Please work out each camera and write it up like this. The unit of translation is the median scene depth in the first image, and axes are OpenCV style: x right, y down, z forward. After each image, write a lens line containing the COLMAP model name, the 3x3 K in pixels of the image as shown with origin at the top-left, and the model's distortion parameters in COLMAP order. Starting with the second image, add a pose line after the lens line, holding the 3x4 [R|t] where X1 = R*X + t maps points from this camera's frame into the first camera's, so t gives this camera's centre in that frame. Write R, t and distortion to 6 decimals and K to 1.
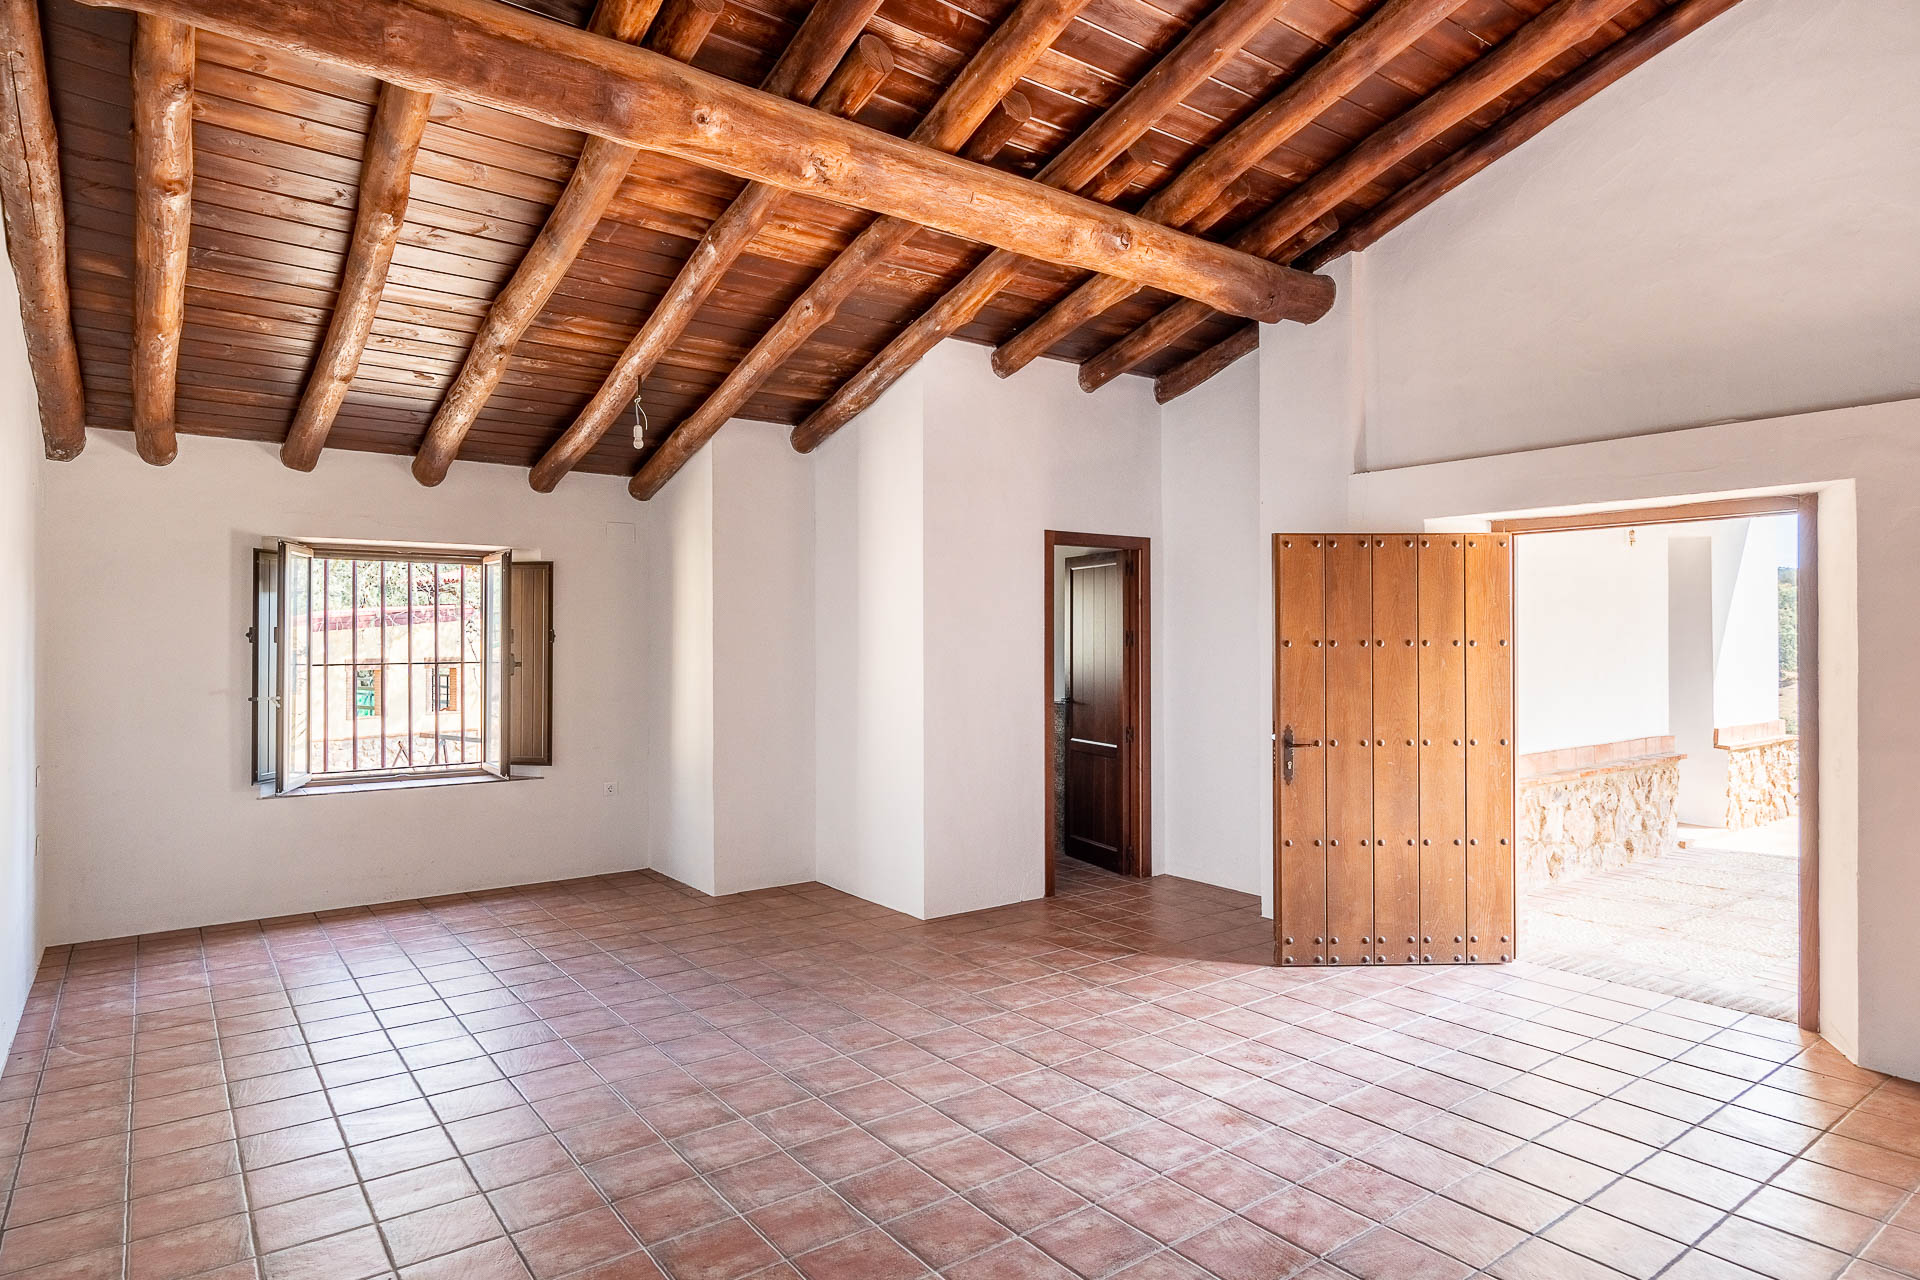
lens RADIAL K [[1083.4, 0, 960.1], [0, 1083.4, 643.3], [0, 0, 1]] dist [-0.002230, -0.004501]
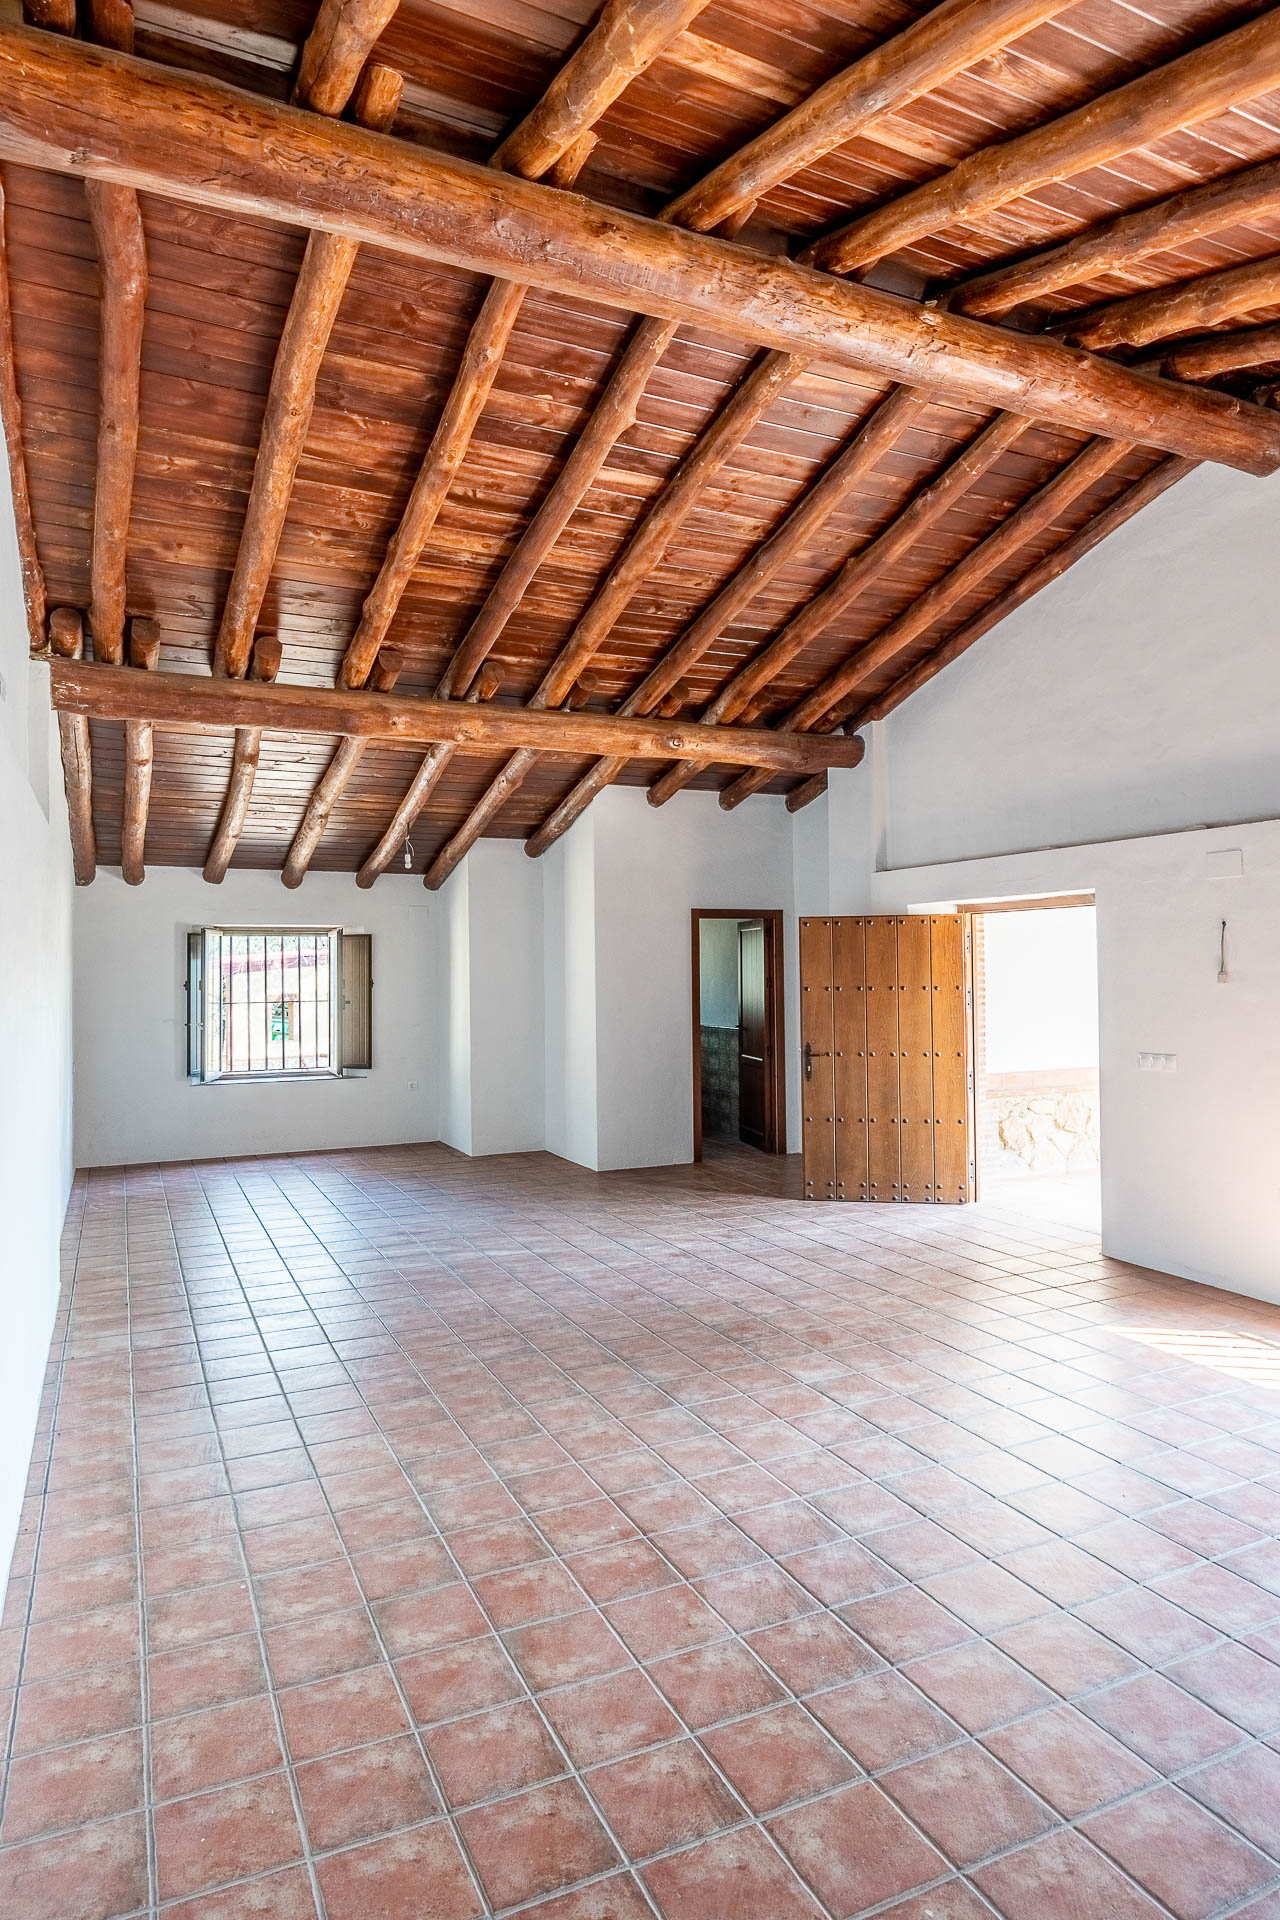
lens RADIAL K [[1083.4, 0, 625.3], [0, 1083.4, 953.9], [0, 0, 1]] dist [-0.002230, -0.004501]
pose [[0.977973, -0.013387, -0.208303, 0.342142], [0.009624, 0.999772, -0.019069, -0.018852], [0.208511, 0.016645, 0.977878, -0.490638]]
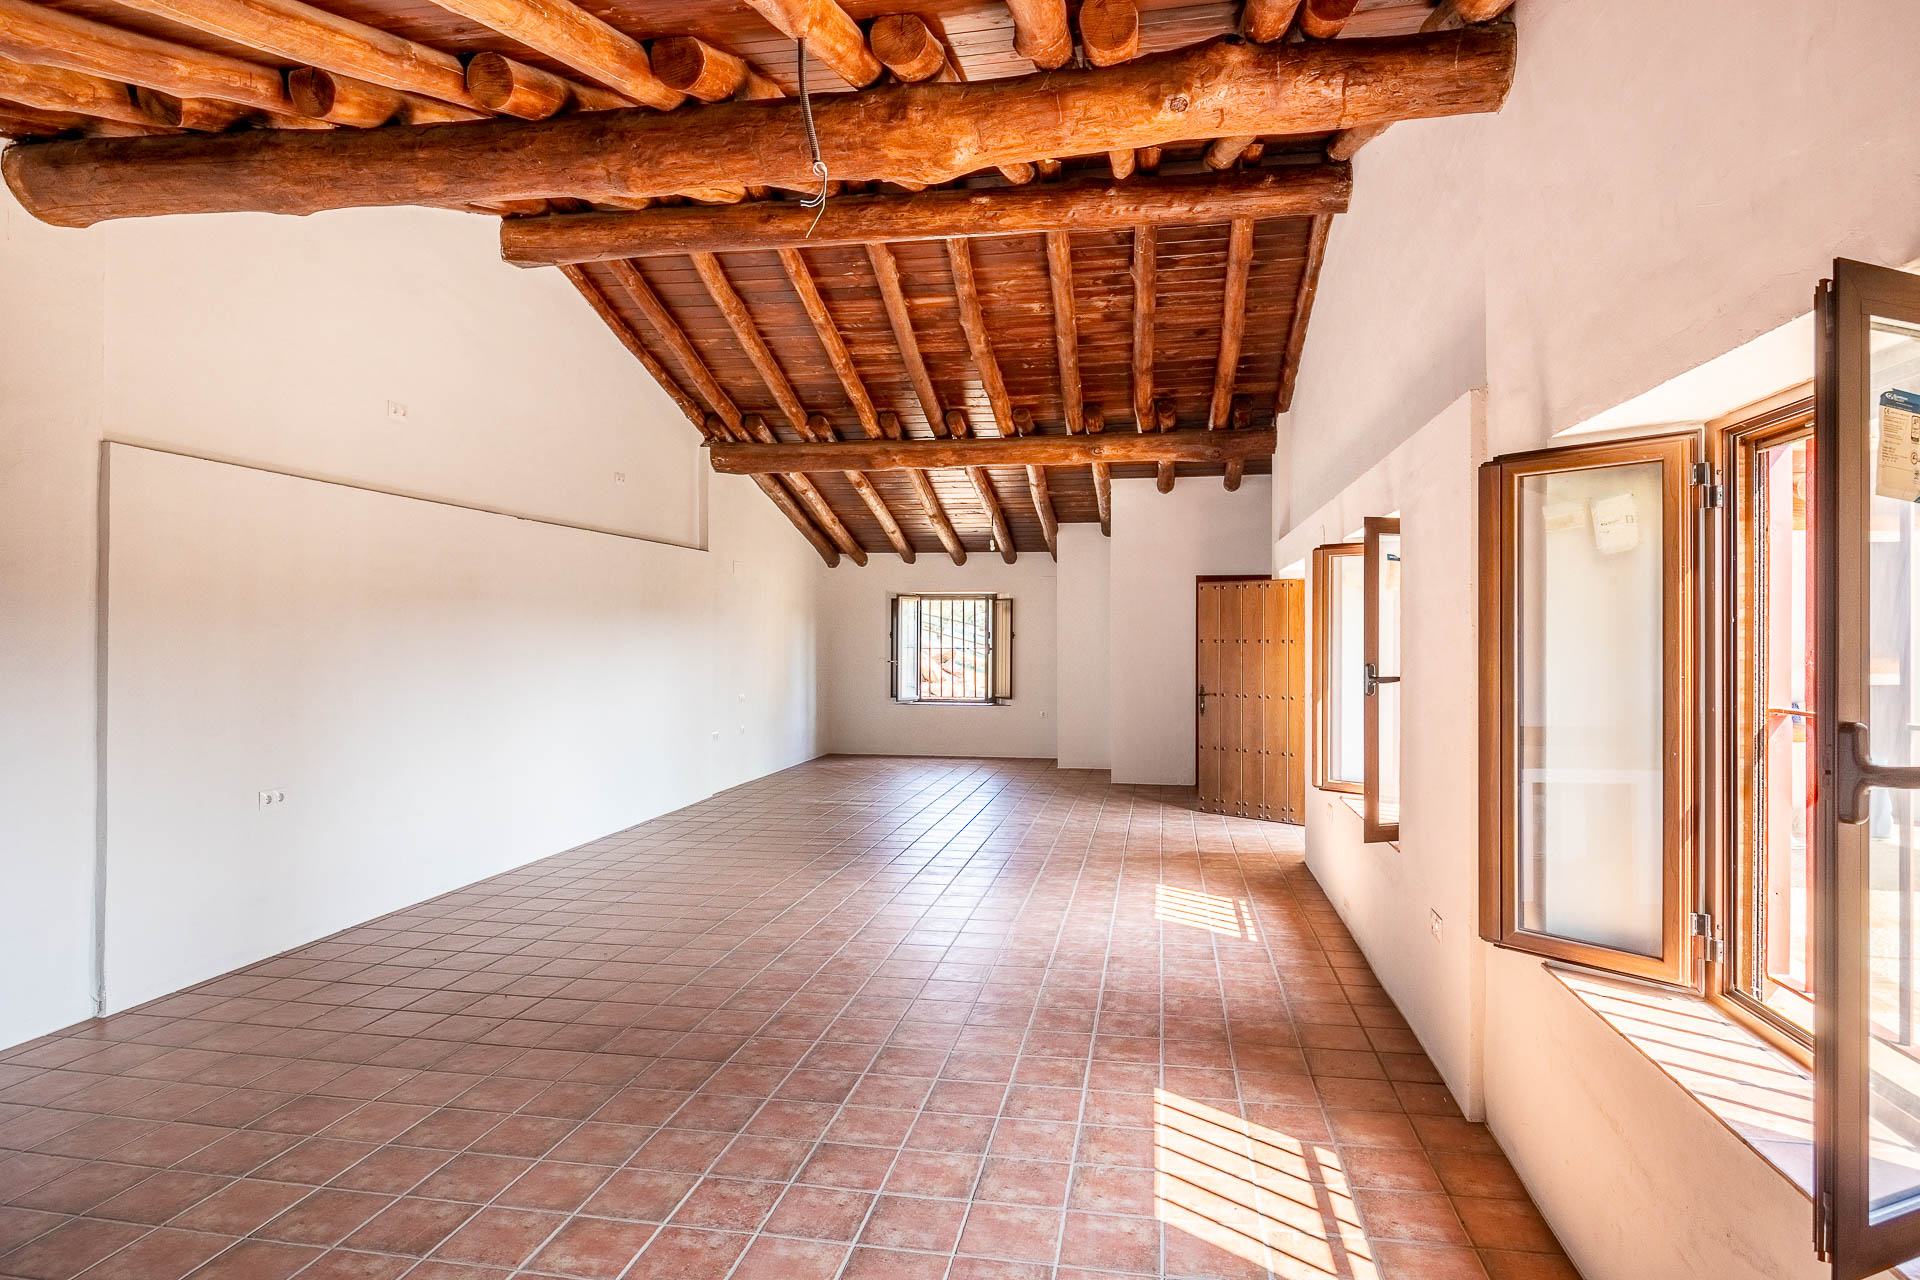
lens RADIAL K [[1083.4, 0, 966.5], [0, 1083.4, 645.6], [0, 0, 1]] dist [-0.002230, -0.004501]
pose [[0.680794, 0.010652, -0.732397, 1.255262], [-0.005947, 0.999942, 0.009015, -0.005633], [0.732451, -0.001782, 0.680818, -0.524109]]
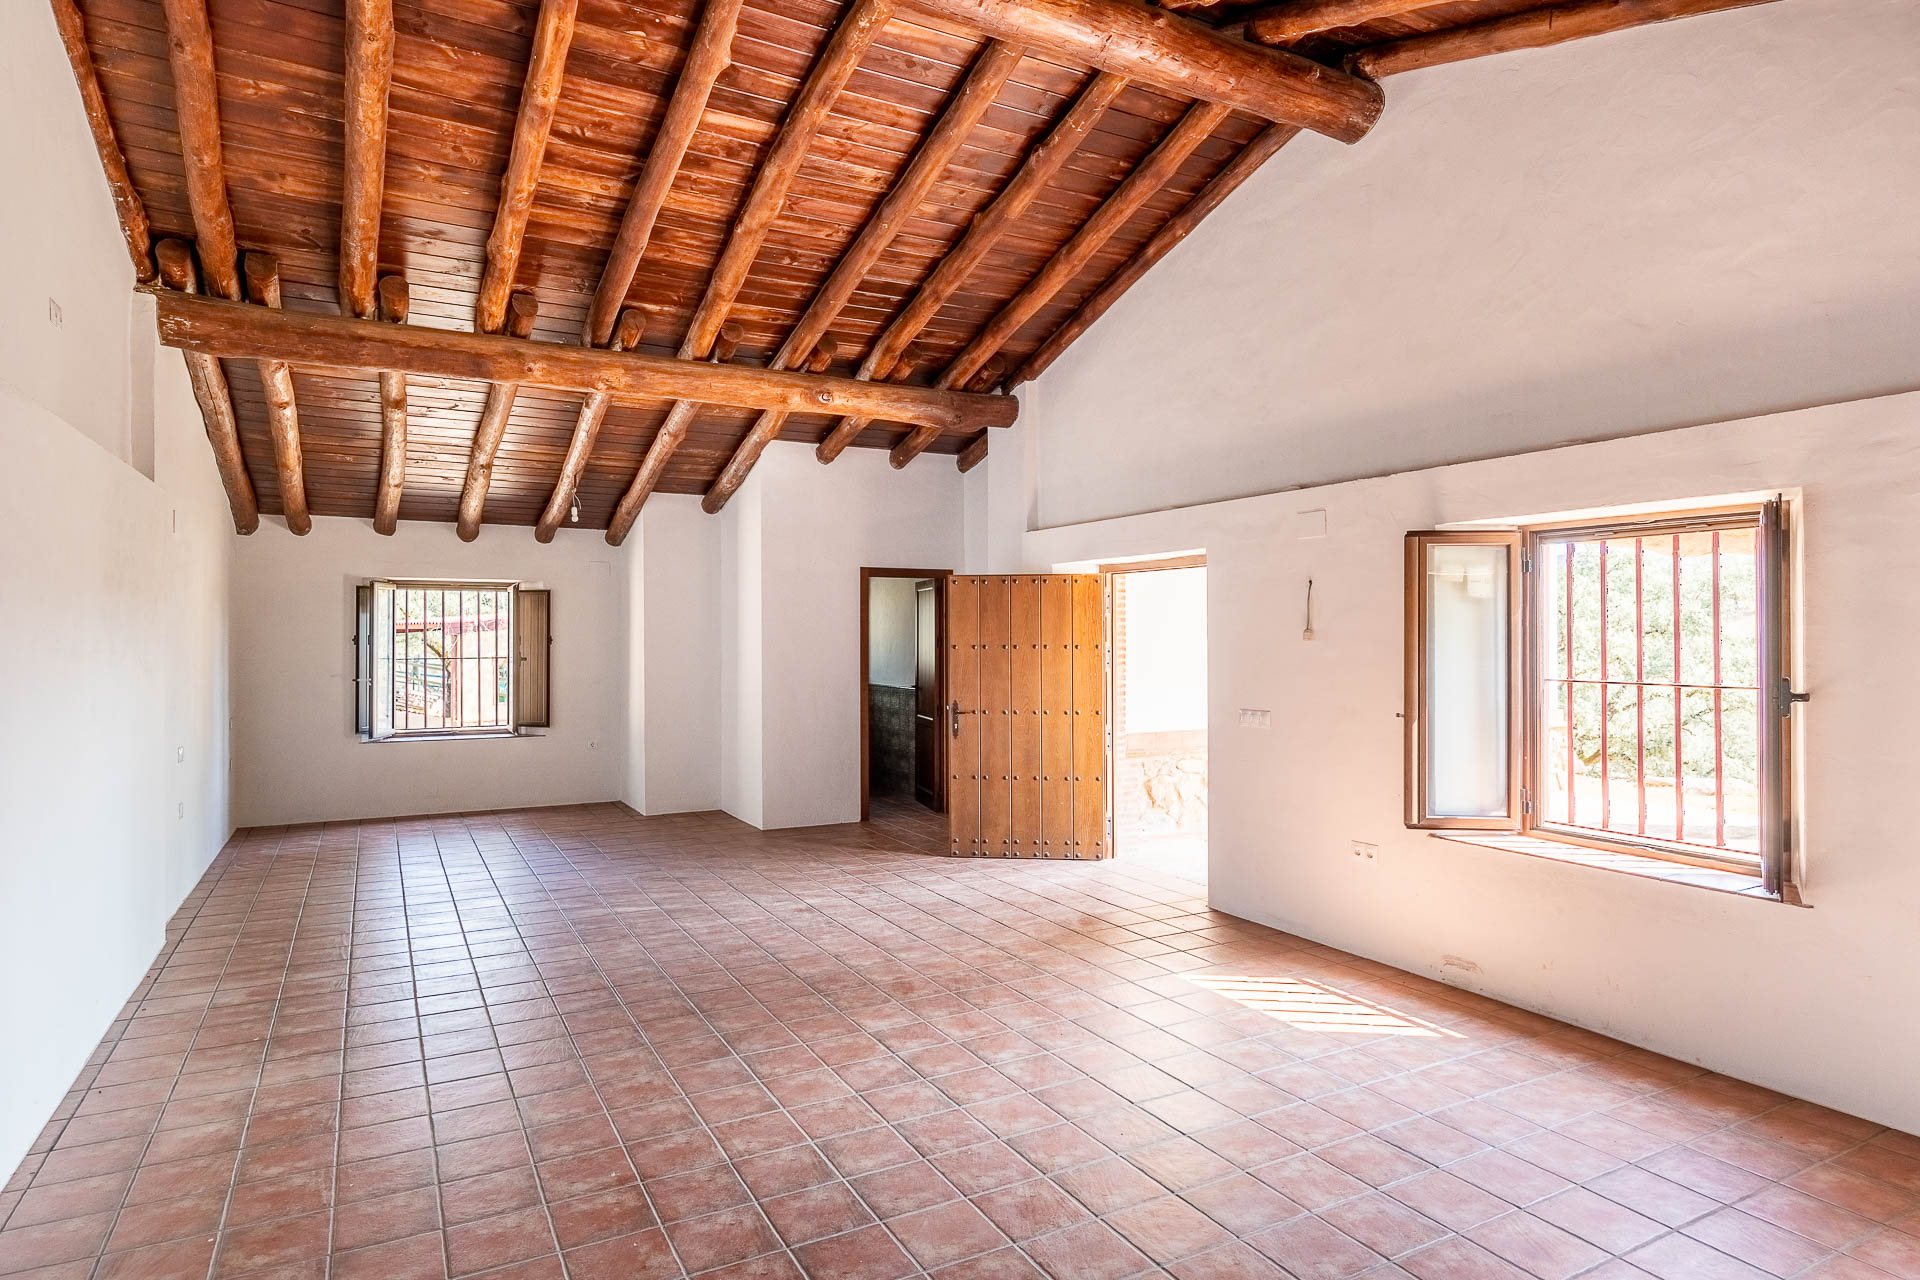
lens RADIAL K [[1083.4, 0, 959.5], [0, 1083.4, 641.5], [0, 0, 1]] dist [-0.002230, -0.004501]
pose [[0.989193, 0.002114, -0.146604, 0.477150], [-0.002017, 0.999998, 0.000810, -0.007728], [0.146605, -0.000506, 0.989195, -0.463799]]
